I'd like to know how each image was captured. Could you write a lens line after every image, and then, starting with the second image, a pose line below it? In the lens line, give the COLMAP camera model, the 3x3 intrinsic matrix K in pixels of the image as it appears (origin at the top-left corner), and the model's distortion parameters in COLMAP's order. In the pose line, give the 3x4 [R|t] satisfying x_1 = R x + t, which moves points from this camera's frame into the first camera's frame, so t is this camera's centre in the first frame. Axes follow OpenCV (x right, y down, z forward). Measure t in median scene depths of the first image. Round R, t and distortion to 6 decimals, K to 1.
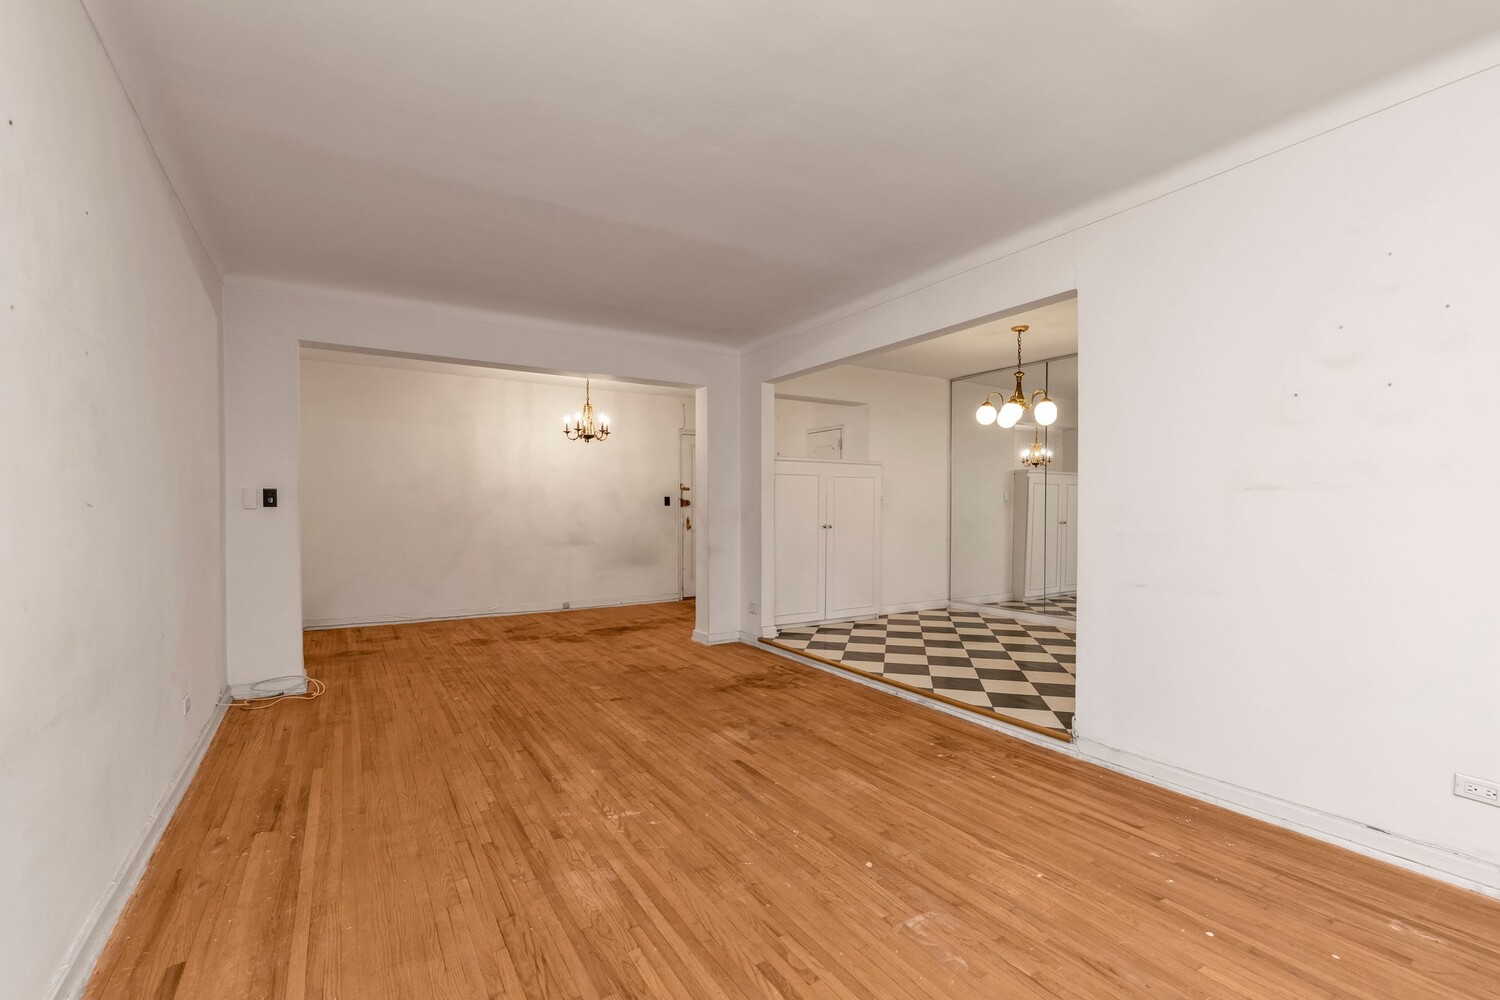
lens RADIAL K [[626.2, 0, 748.9], [0, 626.2, 509.4], [0, 0, 1]] dist [0.001400, 0.000242]
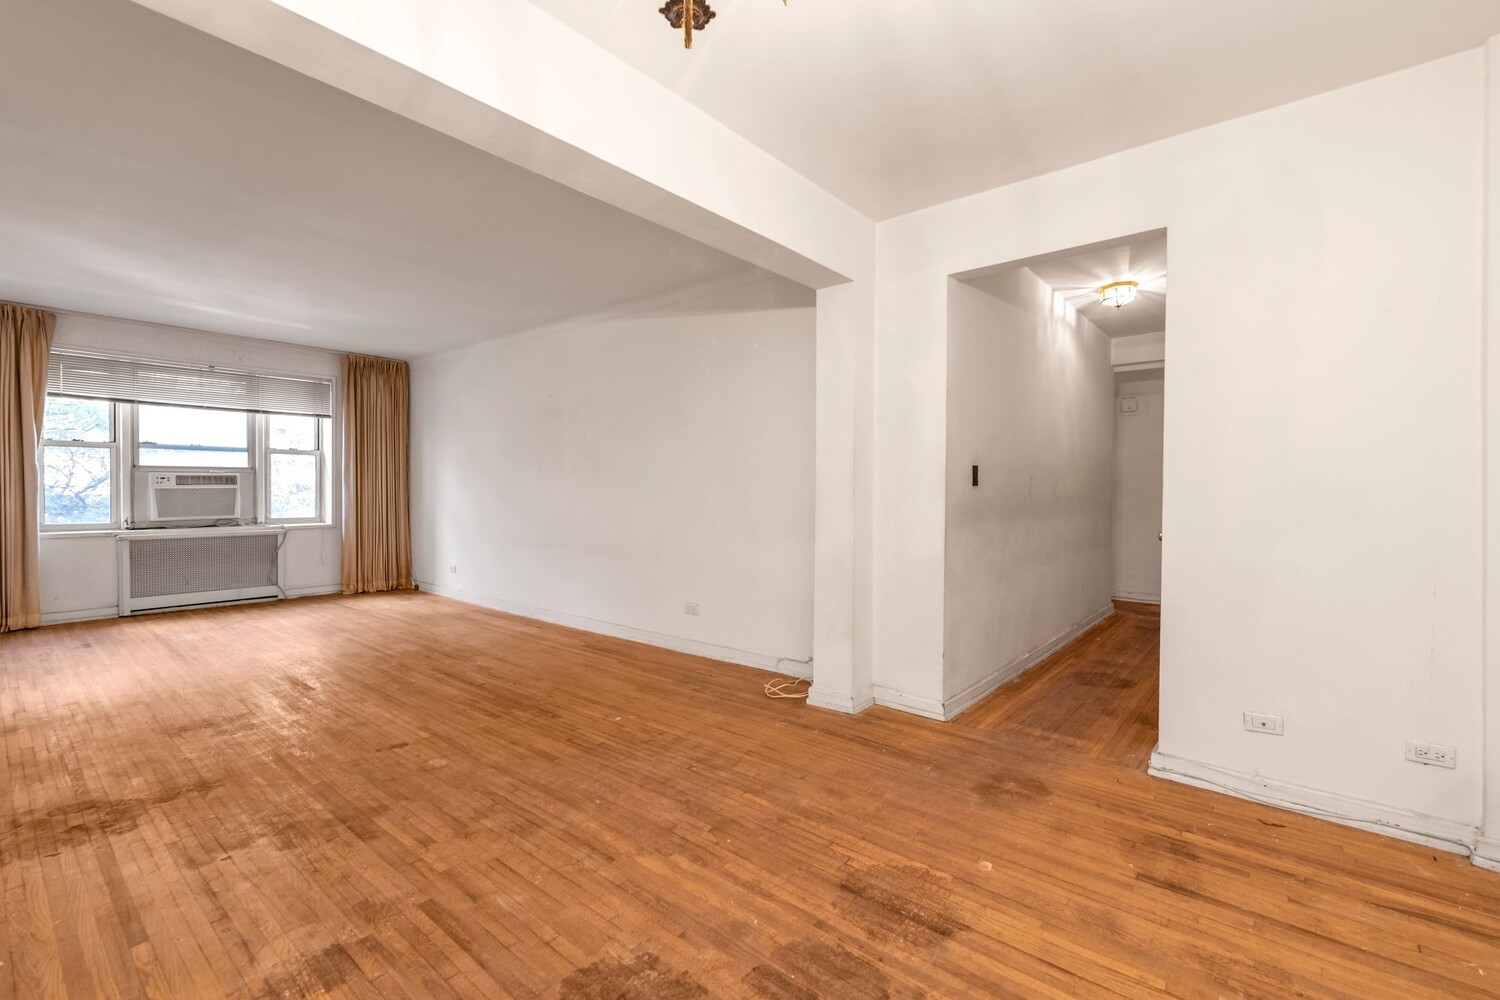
lens RADIAL K [[656.5, 0, 742.8], [0, 656.5, 505.1], [0, 0, 1]] dist [0.000504, 0.000040]
pose [[-0.955519, 0.000469, -0.294930, -0.432463], [-0.007729, 0.999615, 0.026630, 0.002278], [0.294830, 0.027725, -0.955148, 2.156559]]
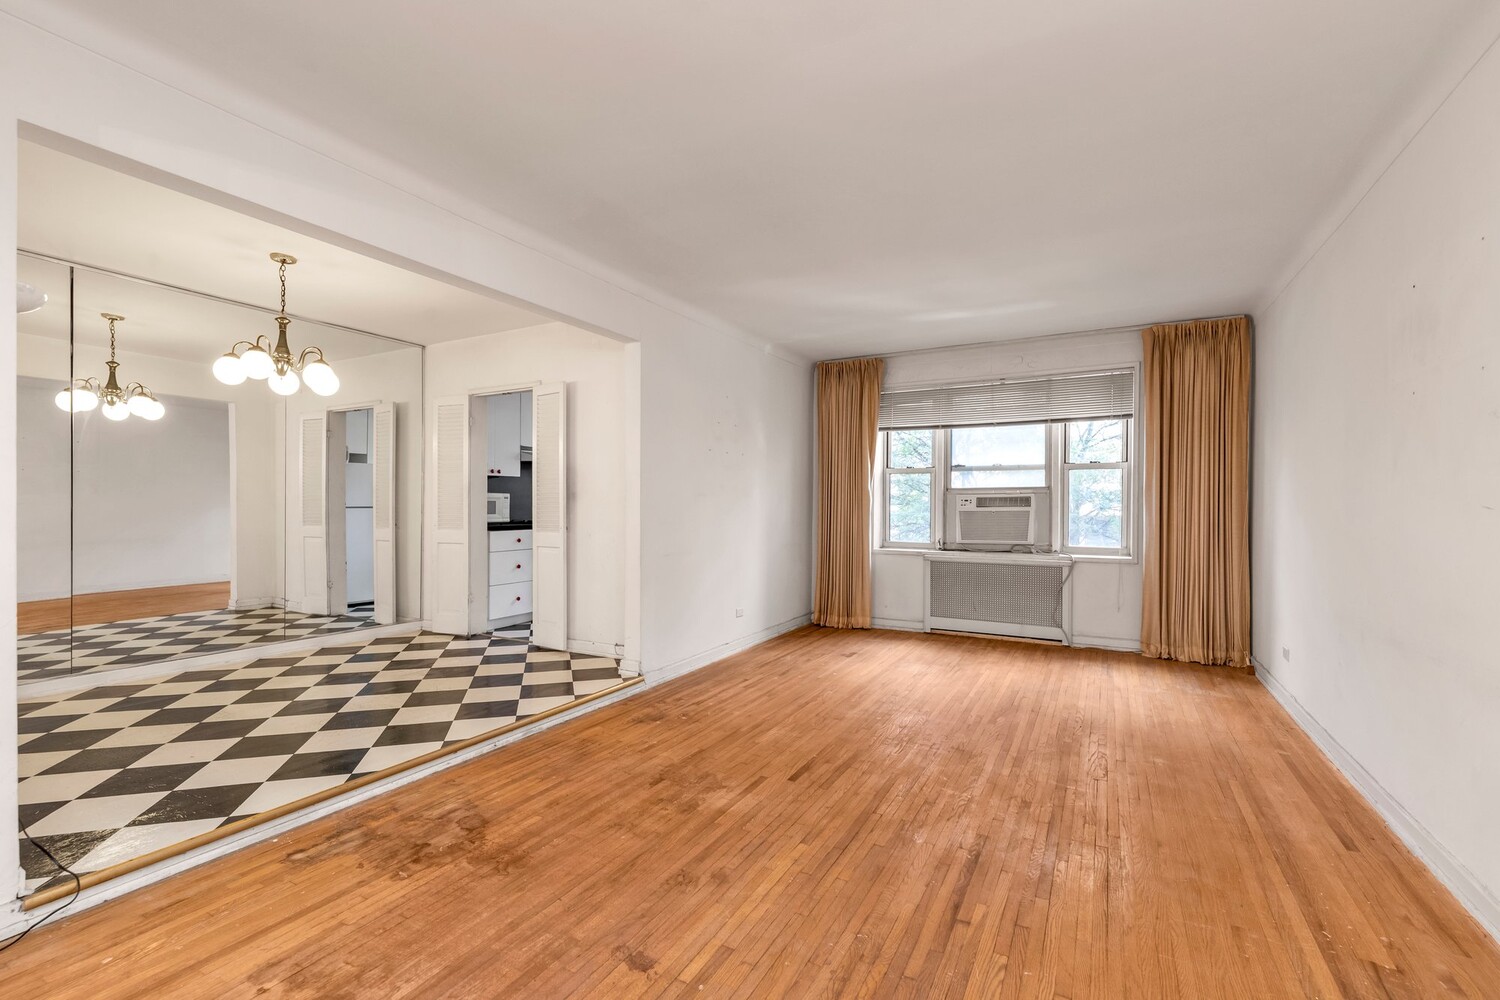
lens RADIAL K [[656.5, 0, 742.8], [0, 656.5, 505.1], [0, 0, 1]] dist [0.000504, 0.000040]
pose [[-0.473207, -0.002828, 0.880947, -0.734702], [-0.002964, 0.999994, 0.001618, 0.000591], [-0.880946, -0.001845, -0.473213, 1.347217]]
